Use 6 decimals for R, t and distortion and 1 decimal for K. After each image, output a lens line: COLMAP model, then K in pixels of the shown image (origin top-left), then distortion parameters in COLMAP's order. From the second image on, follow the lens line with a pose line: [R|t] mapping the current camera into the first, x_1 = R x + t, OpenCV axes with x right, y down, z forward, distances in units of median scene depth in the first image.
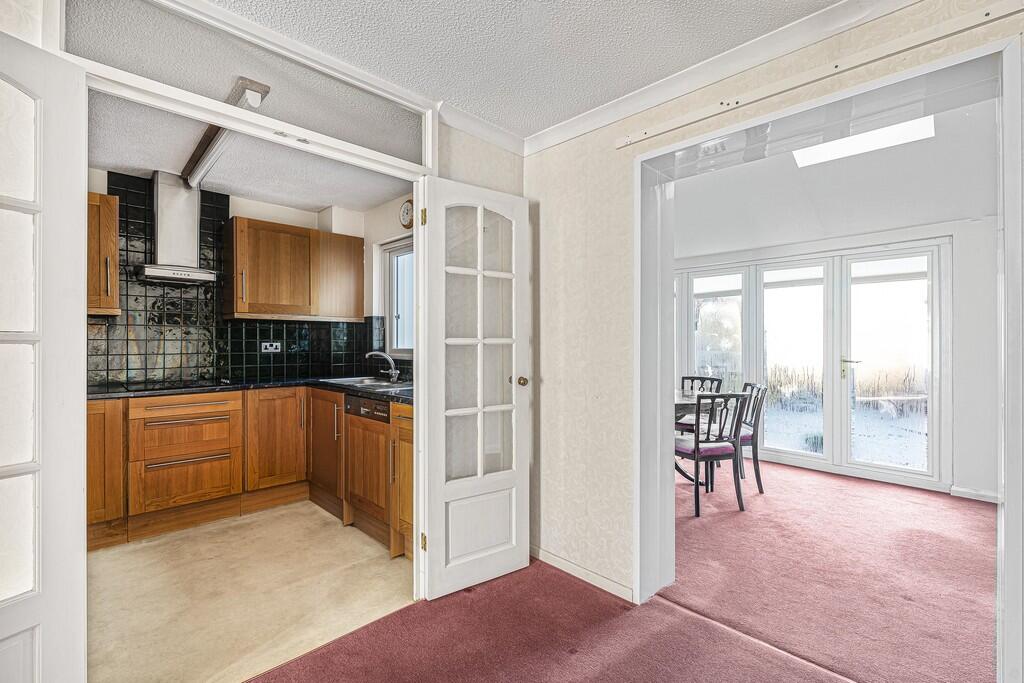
lens RADIAL K [[448.1, 0, 512.2], [0, 448.1, 343.3], [0, 0, 1]] dist [-0.008473, -0.000190]
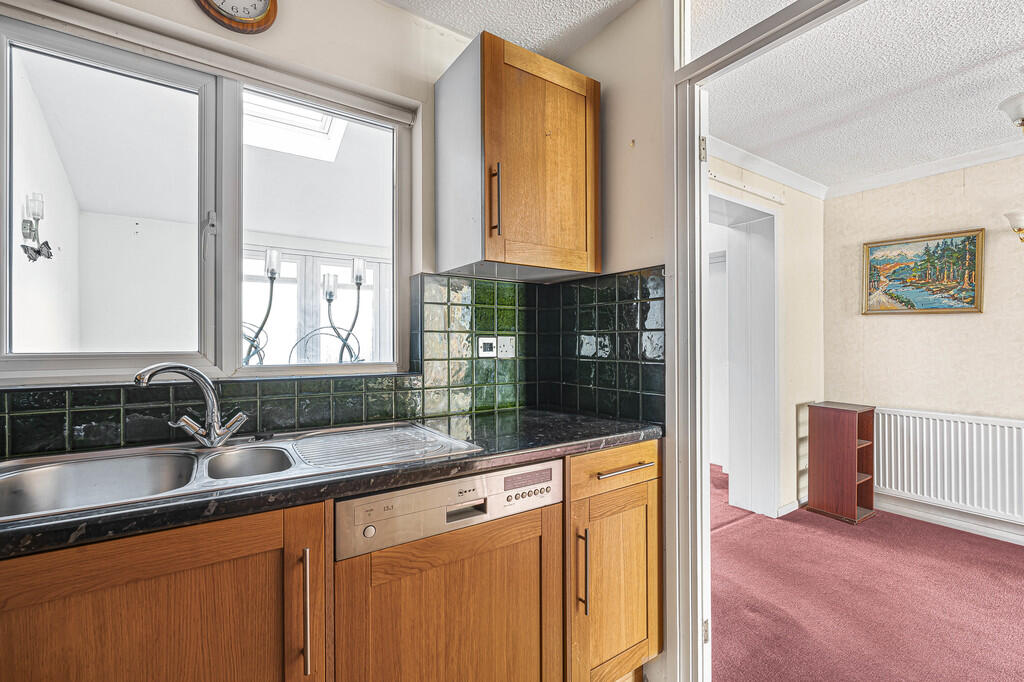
lens RADIAL K [[467.2, 0, 506.2], [0, 467.2, 339.8], [0, 0, 1]] dist [-0.001770, -0.000351]
pose [[0.174805, 0.005503, 0.984588, -0.596752], [0.005232, 0.999965, -0.006518, 0.006761], [-0.984589, 0.006291, 0.174770, 0.738640]]
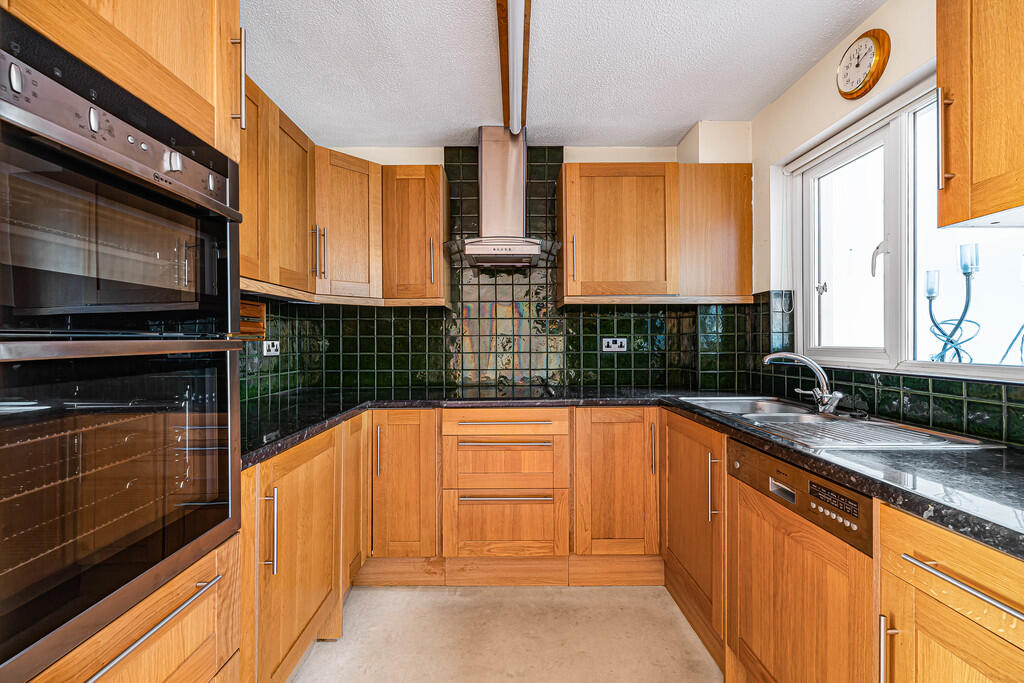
lens RADIAL K [[448.1, 0, 512.2], [0, 448.1, 343.3], [0, 0, 1]] dist [-0.008473, -0.000190]
pose [[0.718507, -0.001690, -0.695518, -0.174522], [0.004318, 0.999989, 0.002031, 0.005236], [0.695506, -0.004463, 0.718506, 0.412287]]
